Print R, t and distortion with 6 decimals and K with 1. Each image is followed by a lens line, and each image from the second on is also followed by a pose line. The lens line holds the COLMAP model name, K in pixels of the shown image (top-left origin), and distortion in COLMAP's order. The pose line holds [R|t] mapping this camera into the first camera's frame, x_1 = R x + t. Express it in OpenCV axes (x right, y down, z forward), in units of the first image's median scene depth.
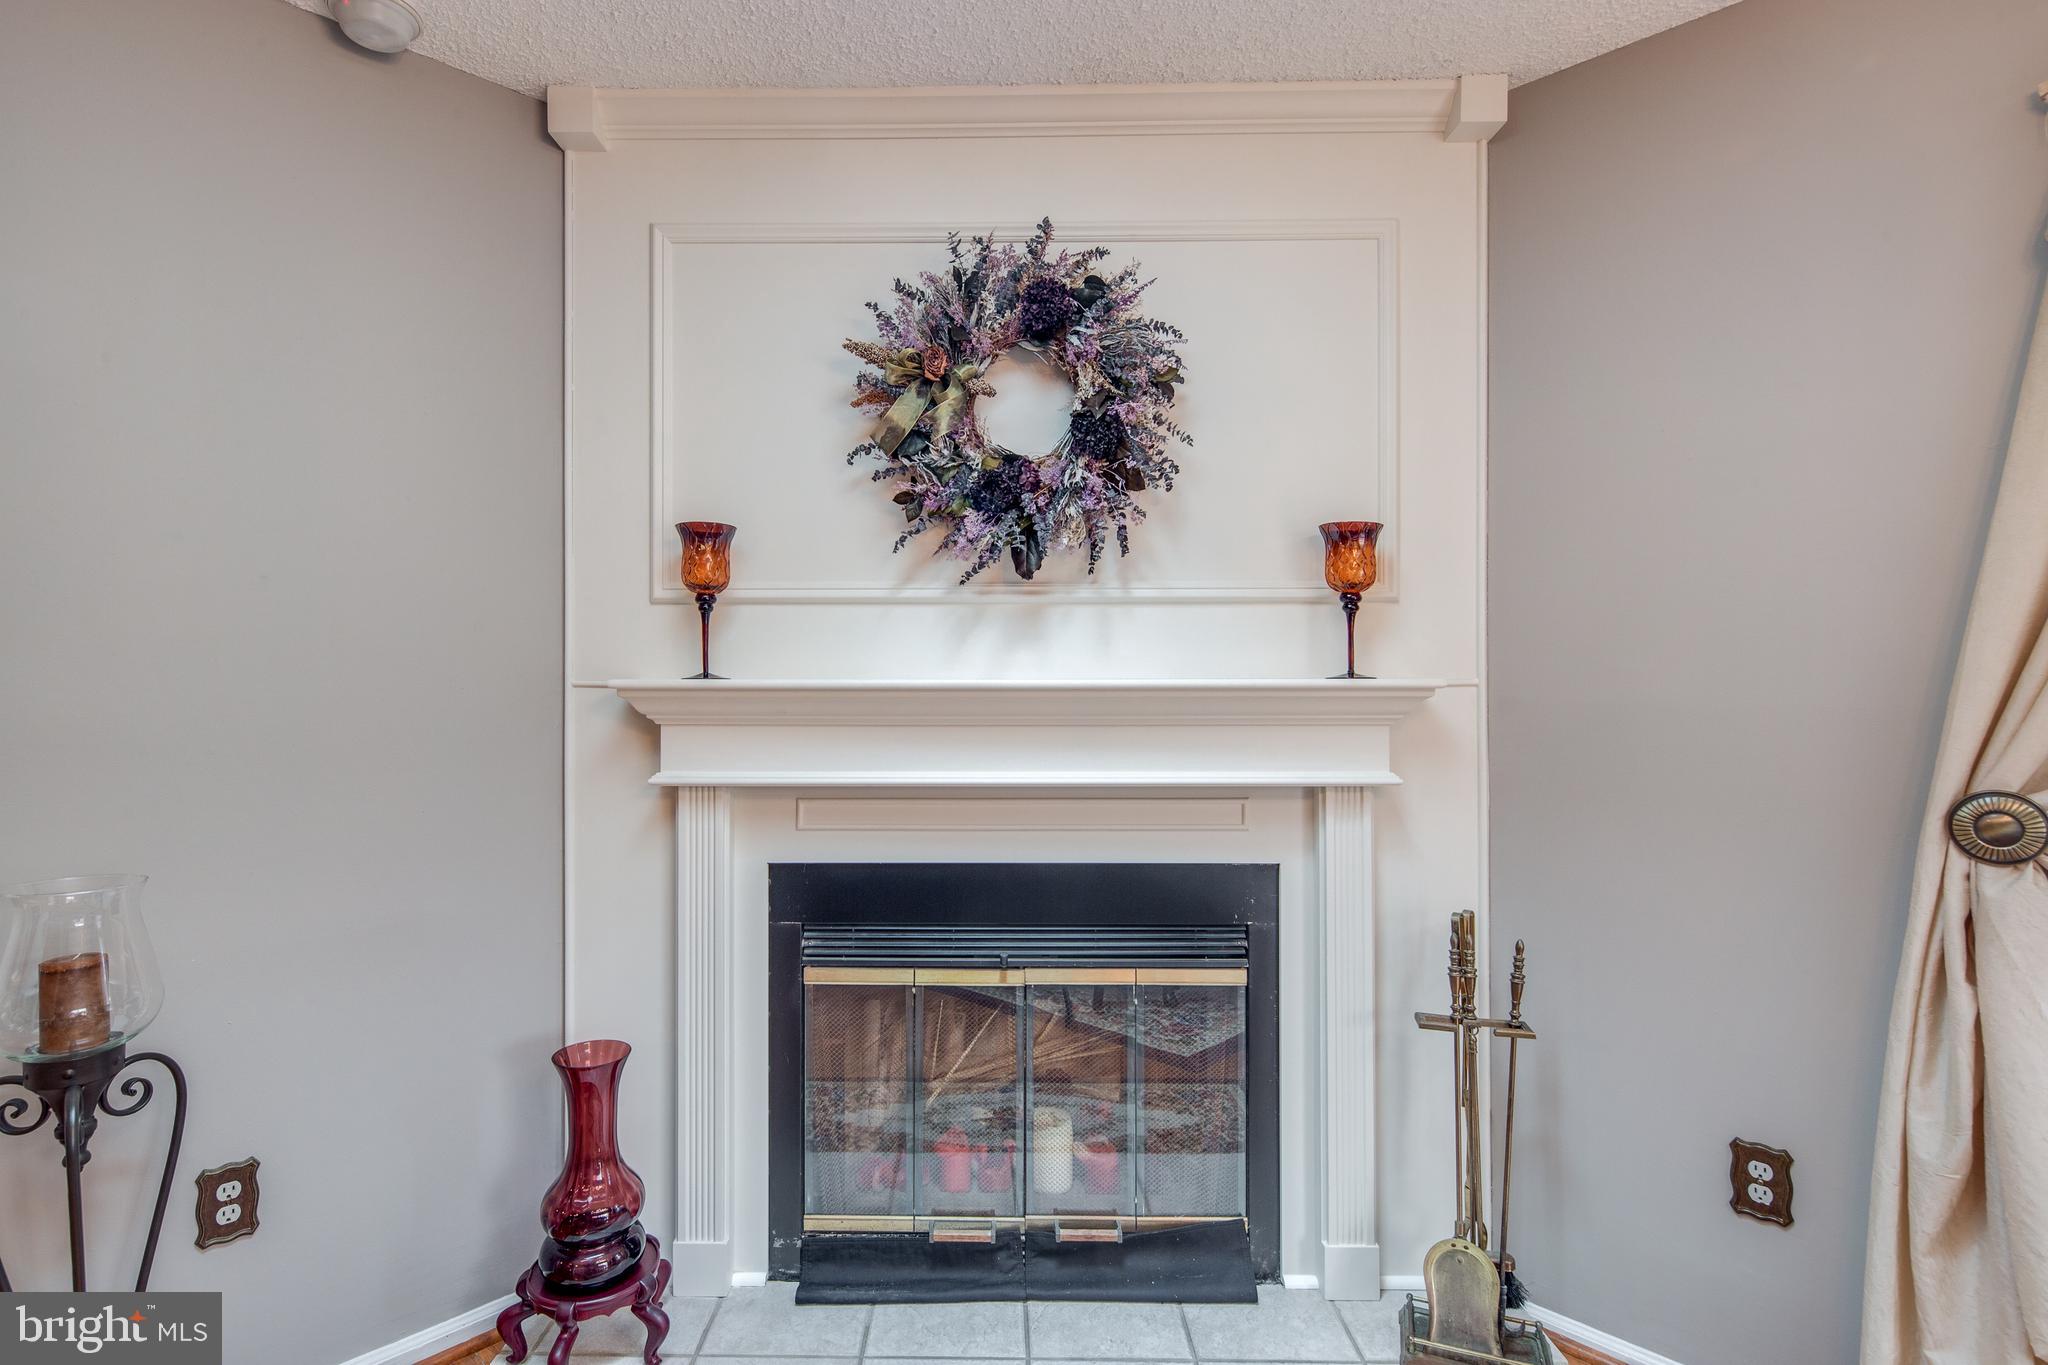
lens RADIAL K [[990.3, 0, 1024.0], [0, 990.3, 682.5], [0, 0, 1]] dist [0.001350, -0.000552]
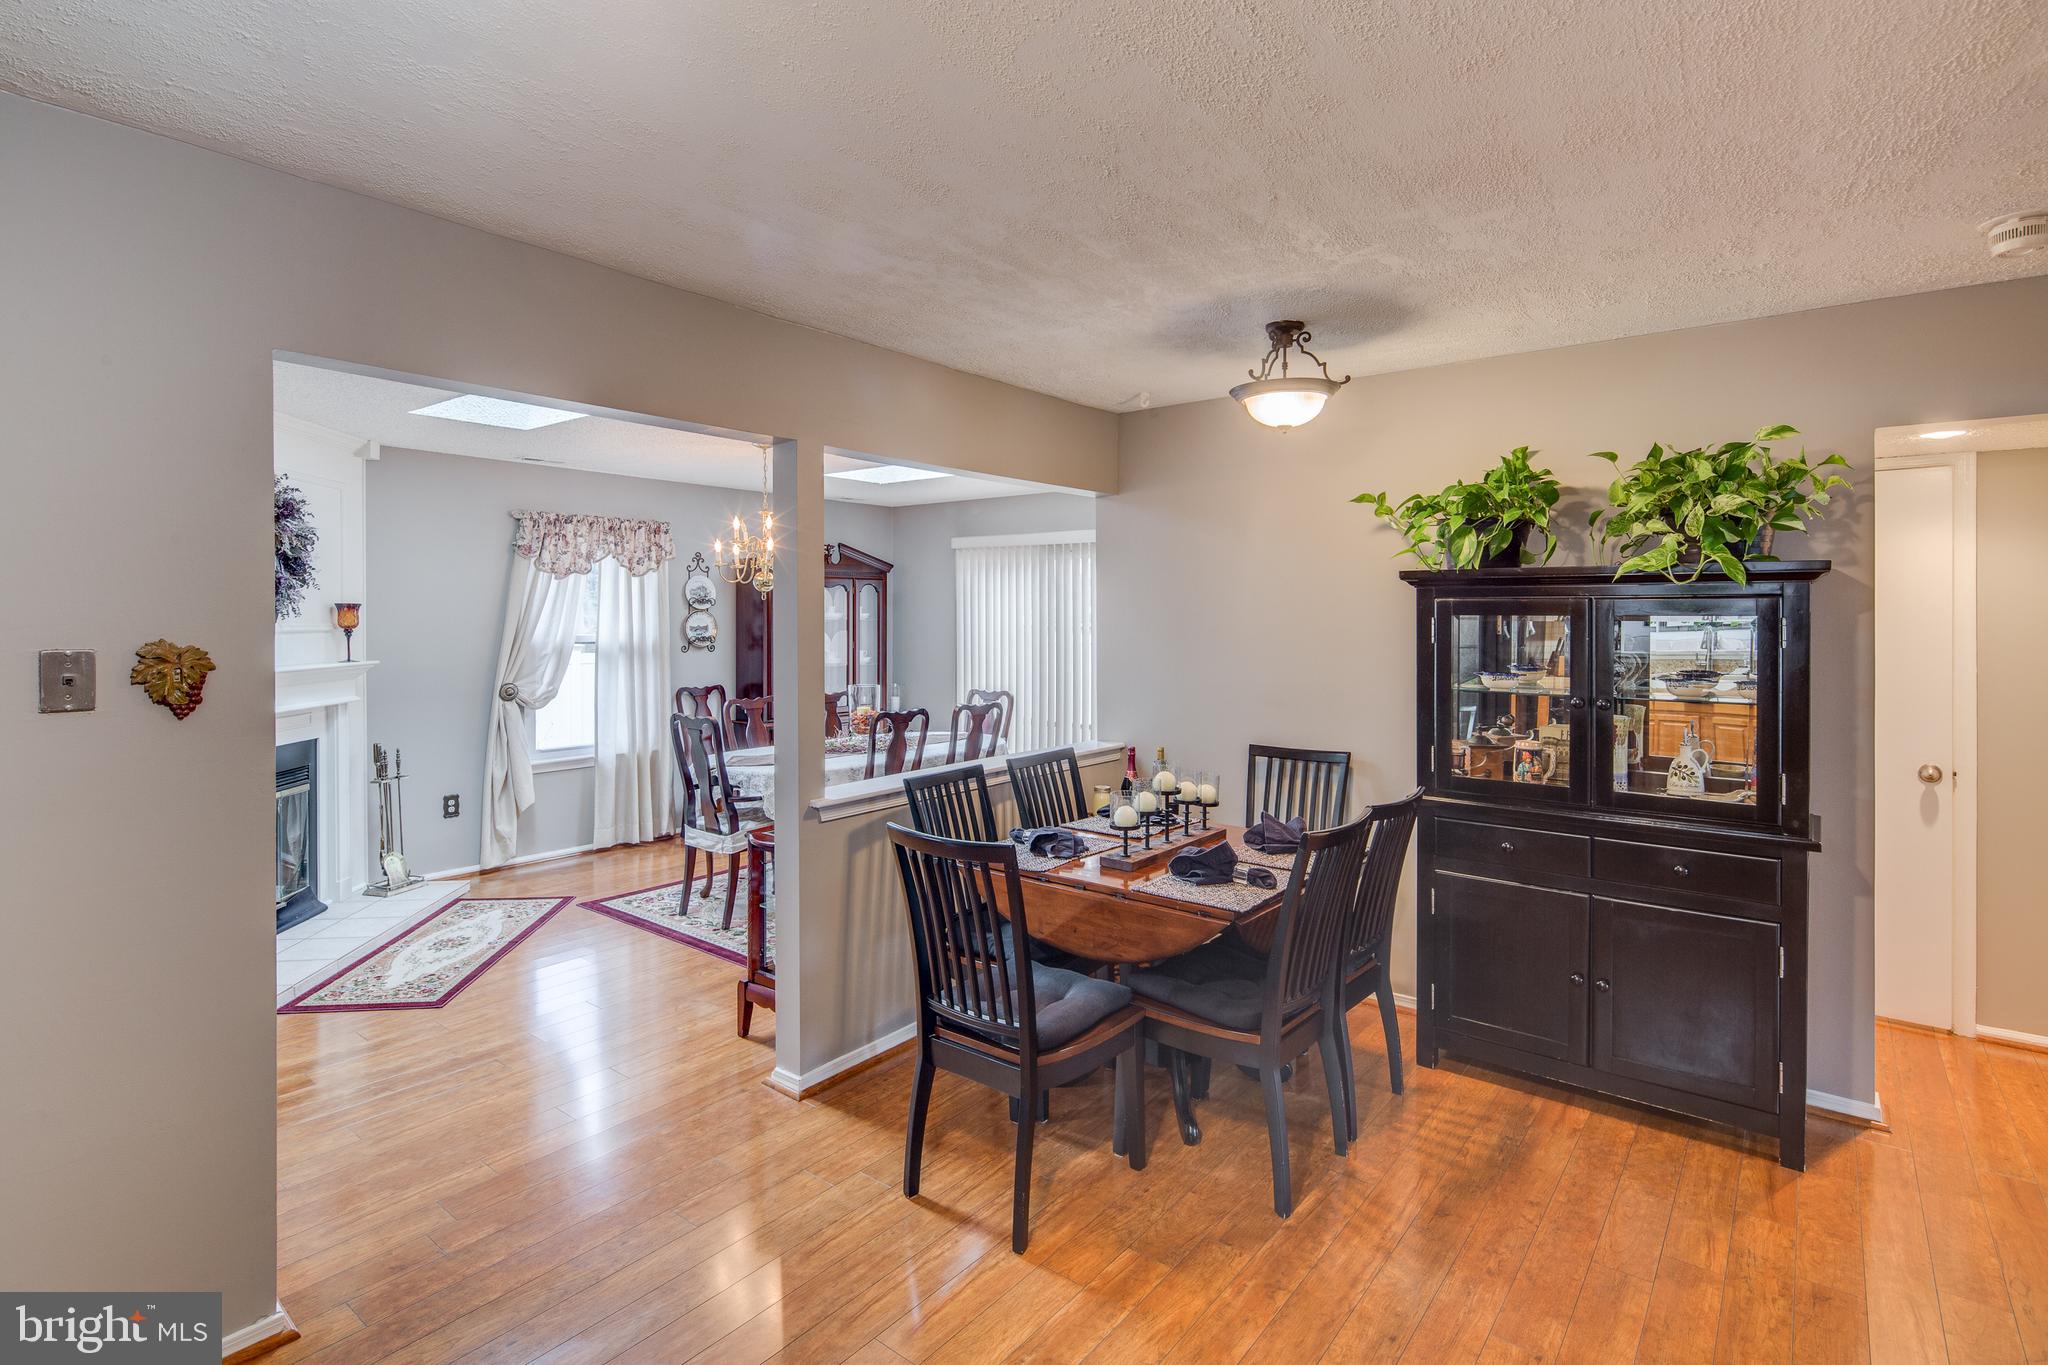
lens RADIAL K [[991.0, 0, 1021.9], [0, 991.0, 618.7], [0, 0, 1]] dist [0.002890, -0.000944]
pose [[-0.122922, -0.000535, 0.992416, -2.486070], [-0.004141, 0.999991, 0.000027, -0.124506], [-0.992408, -0.004107, -0.122923, -0.447455]]
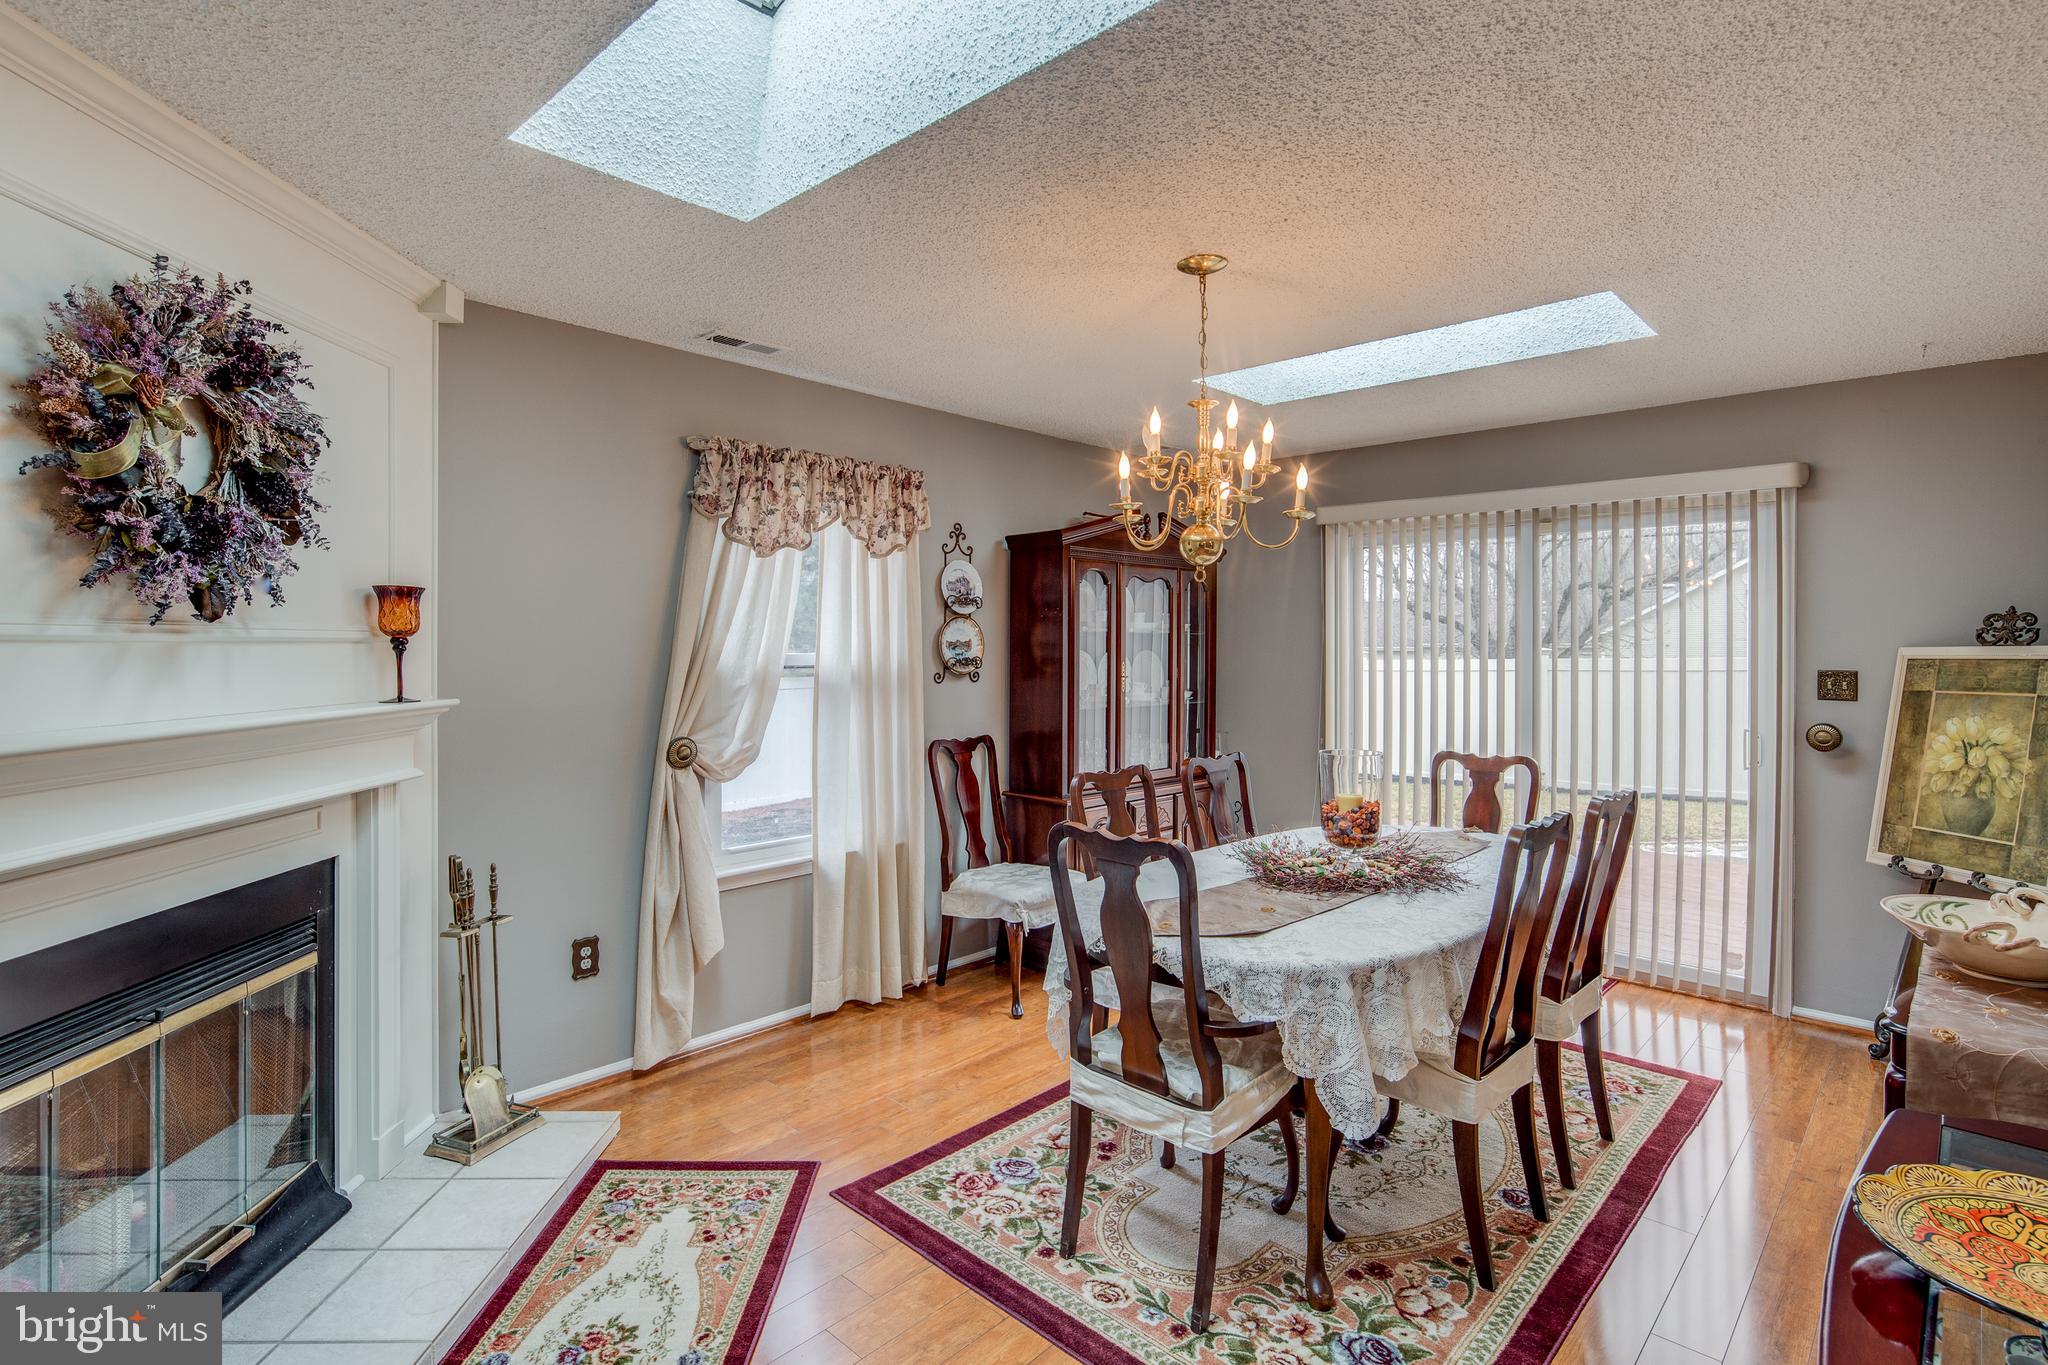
lens RADIAL K [[996.7, 0, 1023.6], [0, 996.7, 639.4], [0, 0, 1]] dist [0.002663, -0.000418]
pose [[-0.033362, 0.004745, 0.999432, -1.035173], [-0.007010, 0.999963, -0.004981, -0.086315], [-0.999419, -0.007172, -0.033327, 0.203015]]
